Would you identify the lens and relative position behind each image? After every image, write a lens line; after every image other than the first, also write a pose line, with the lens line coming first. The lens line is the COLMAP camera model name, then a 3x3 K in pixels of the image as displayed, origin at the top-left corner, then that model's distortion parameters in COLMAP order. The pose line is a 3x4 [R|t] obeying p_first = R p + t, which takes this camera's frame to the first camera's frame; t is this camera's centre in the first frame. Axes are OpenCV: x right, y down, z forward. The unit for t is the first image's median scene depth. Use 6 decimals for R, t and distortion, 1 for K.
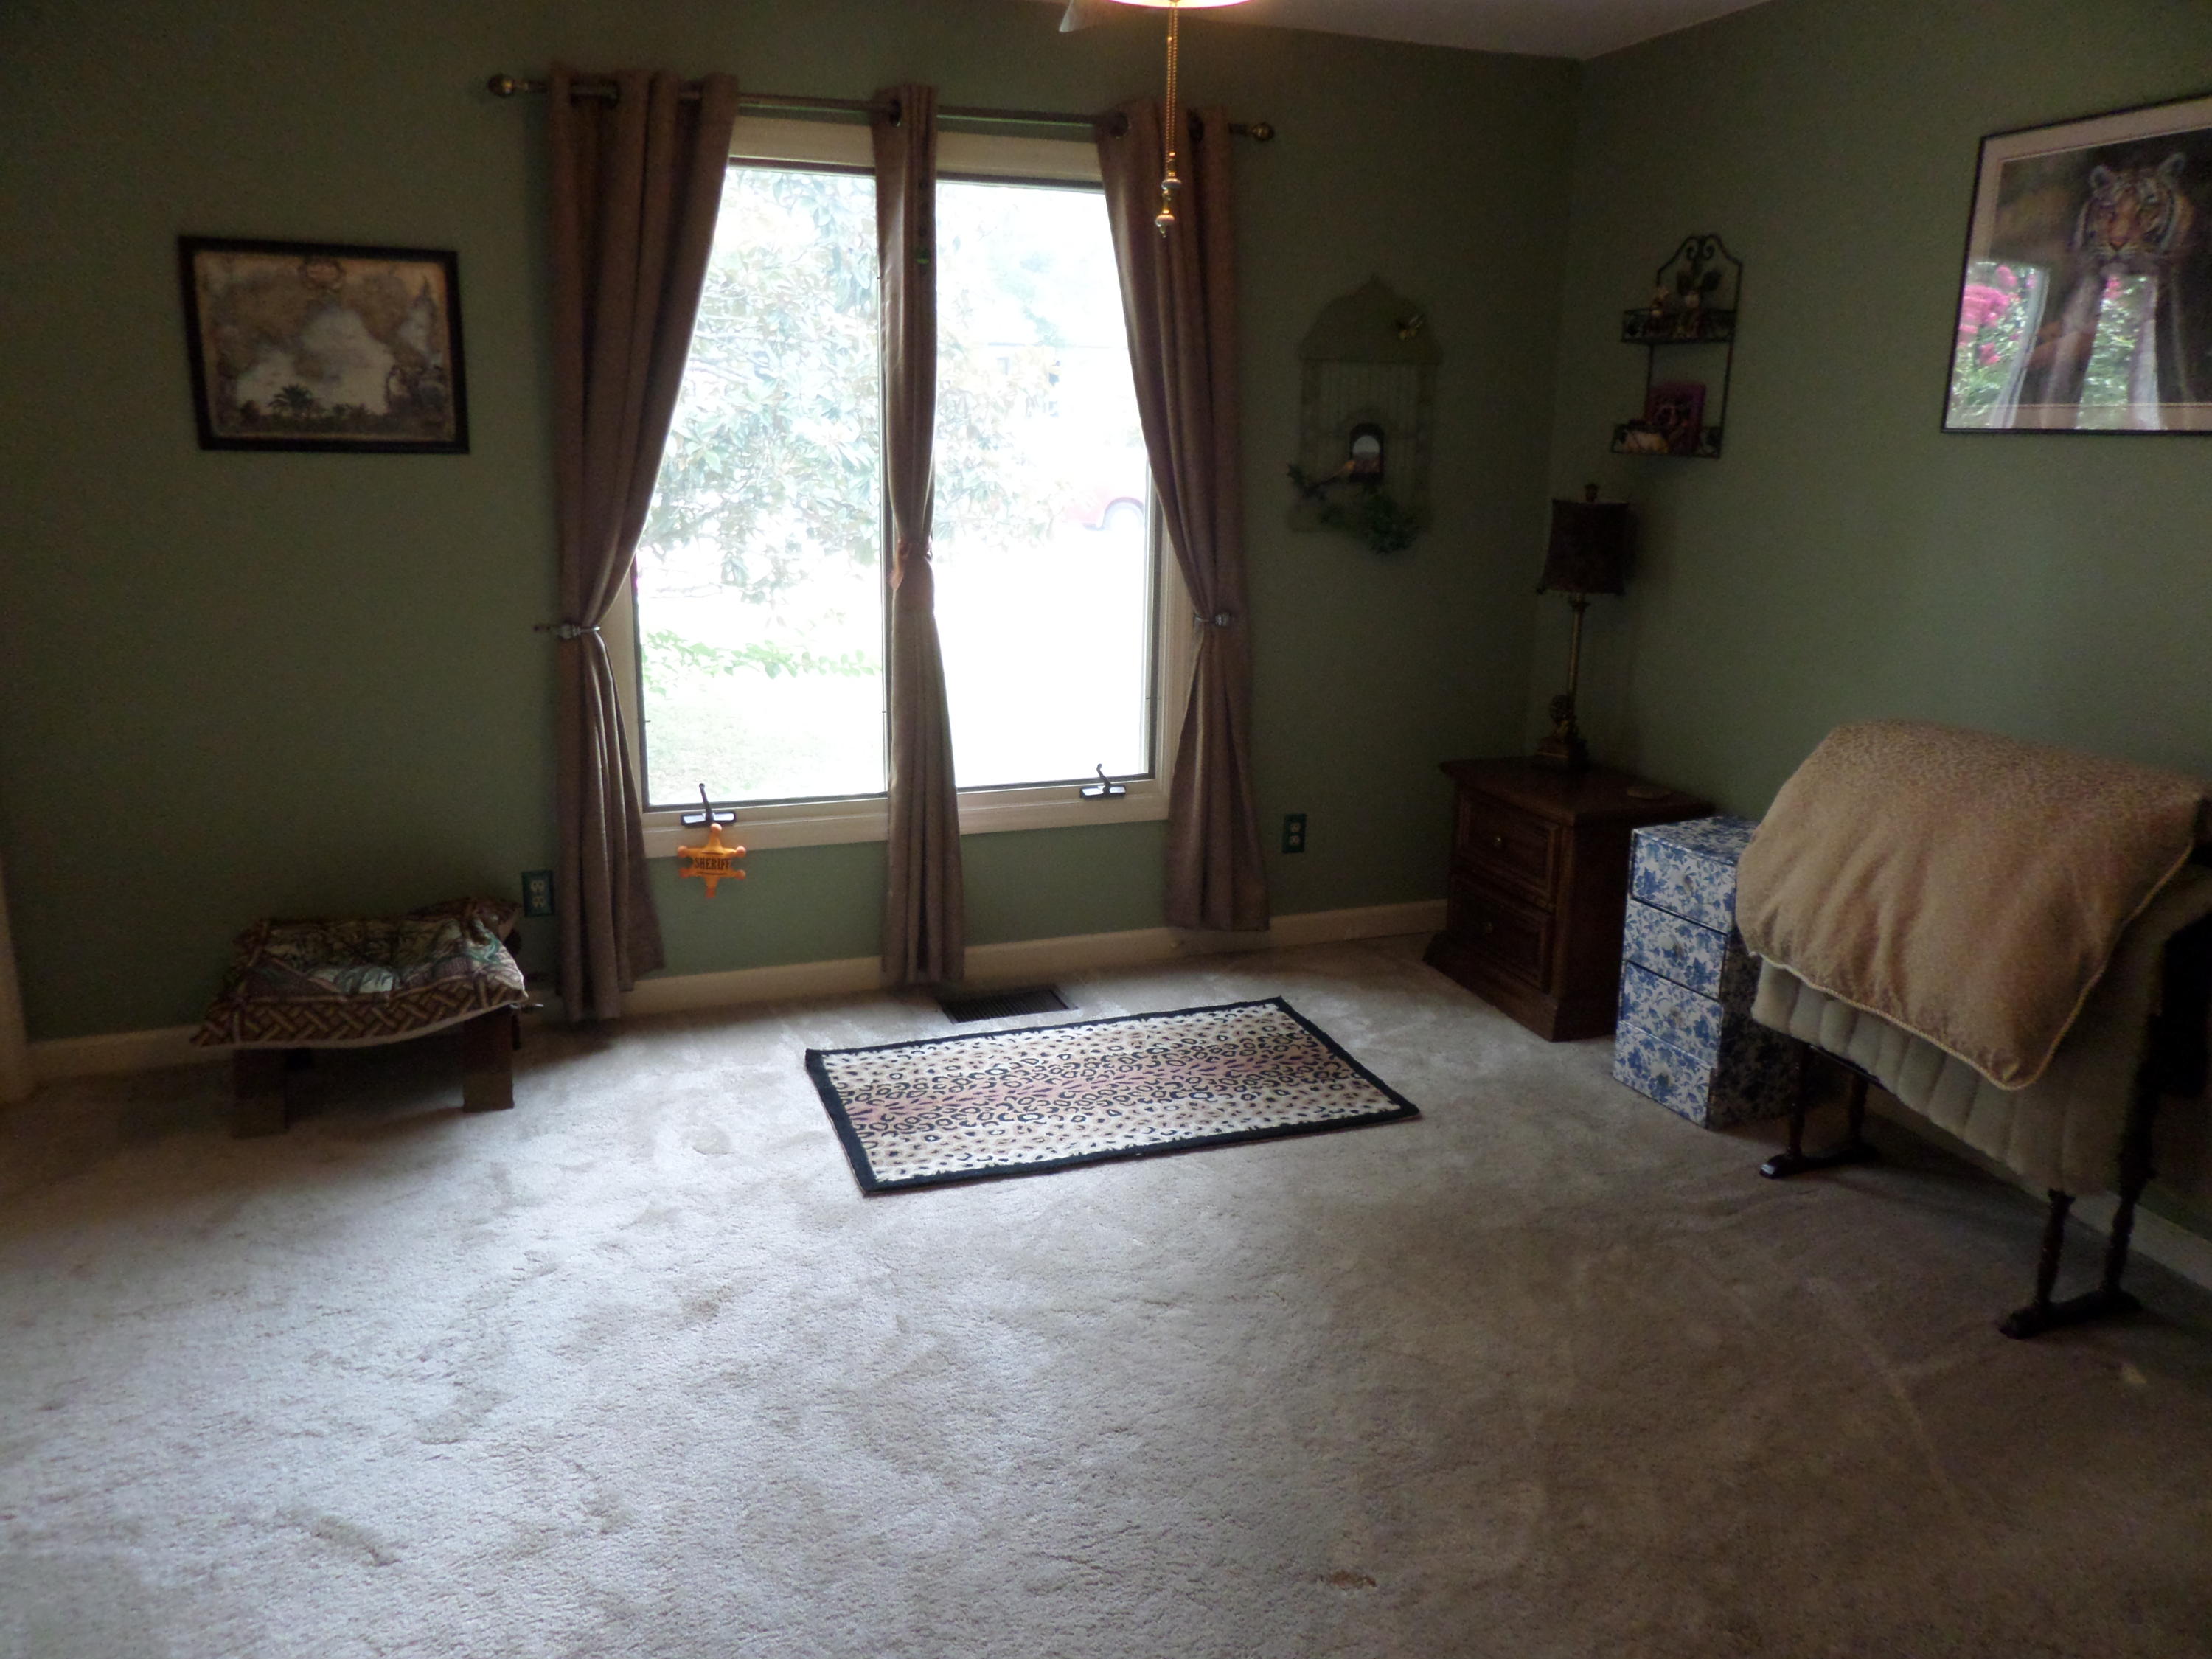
lens RADIAL K [[1573.6, 0, 1118.1], [0, 1573.6, 828.5], [0, 0, 1]] dist [-0.017310, 0.007346]
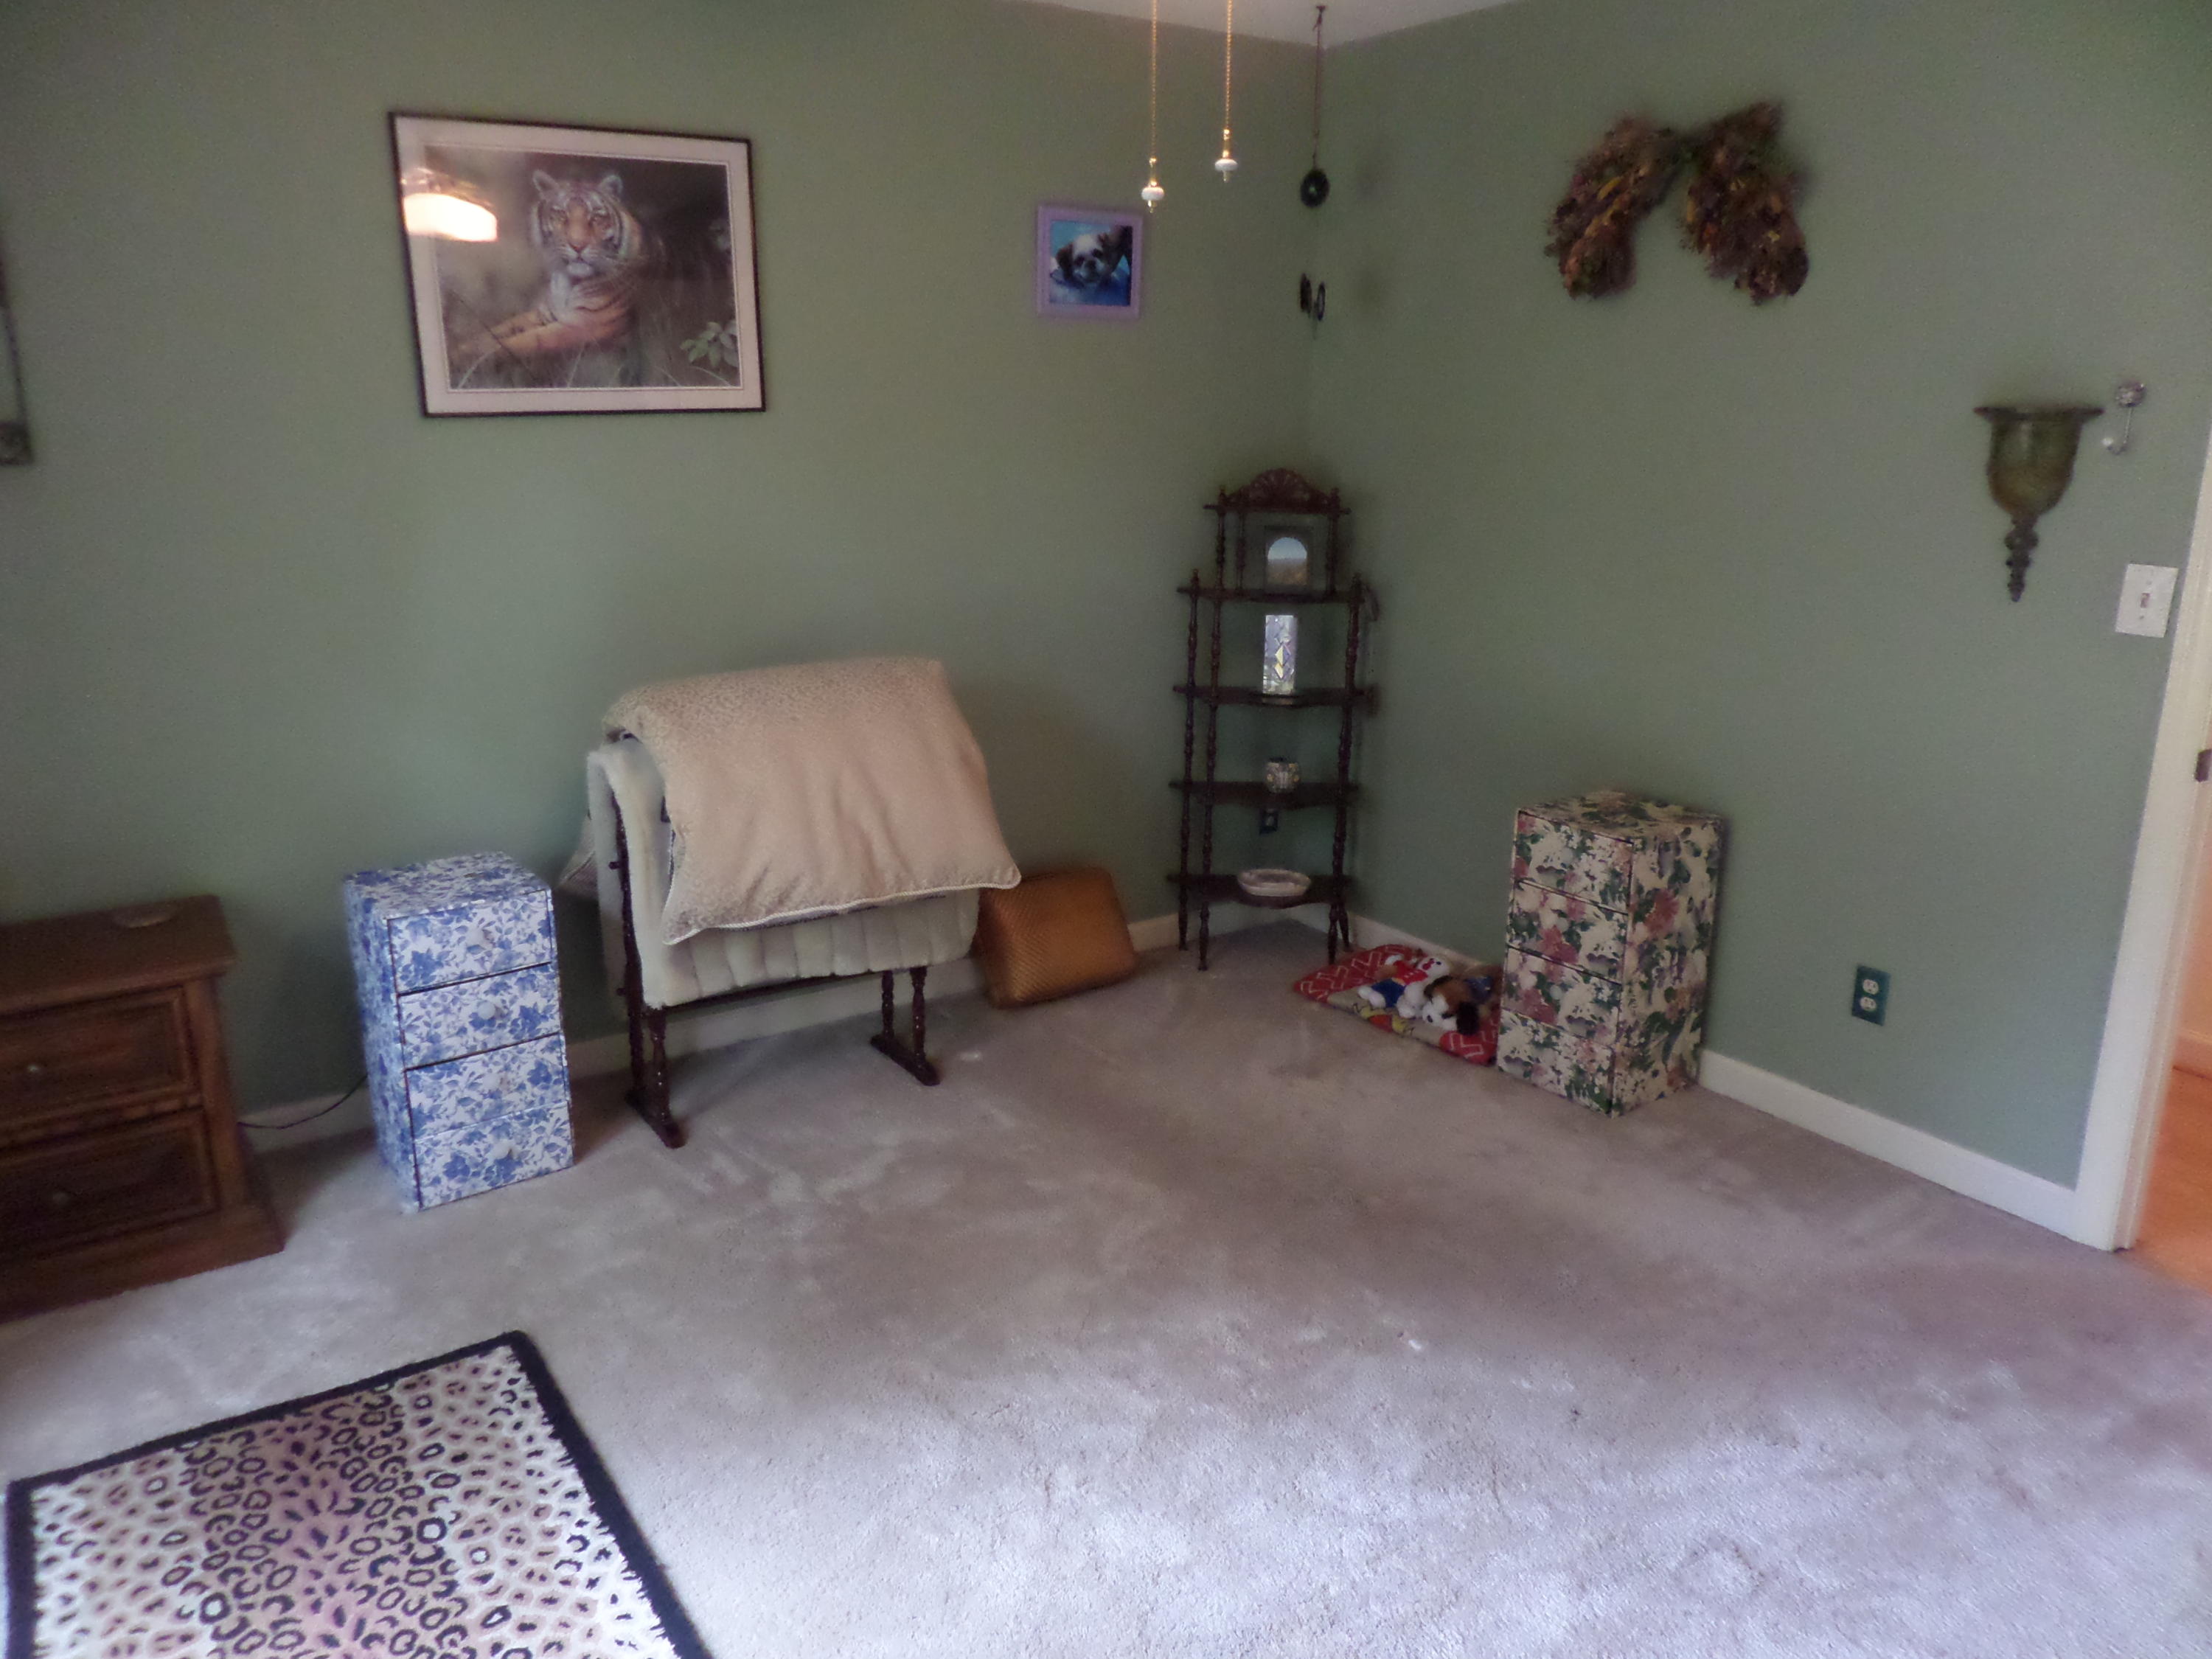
lens RADIAL K [[1573.6, 0, 1108.9], [0, 1573.6, 824.1], [0, 0, 1]] dist [-0.017310, 0.007346]
pose [[-0.240477, -0.272635, 0.931580, -0.520944], [0.245853, 0.911340, 0.330176, -0.225820], [-0.939003, 0.308432, -0.152128, 0.779058]]
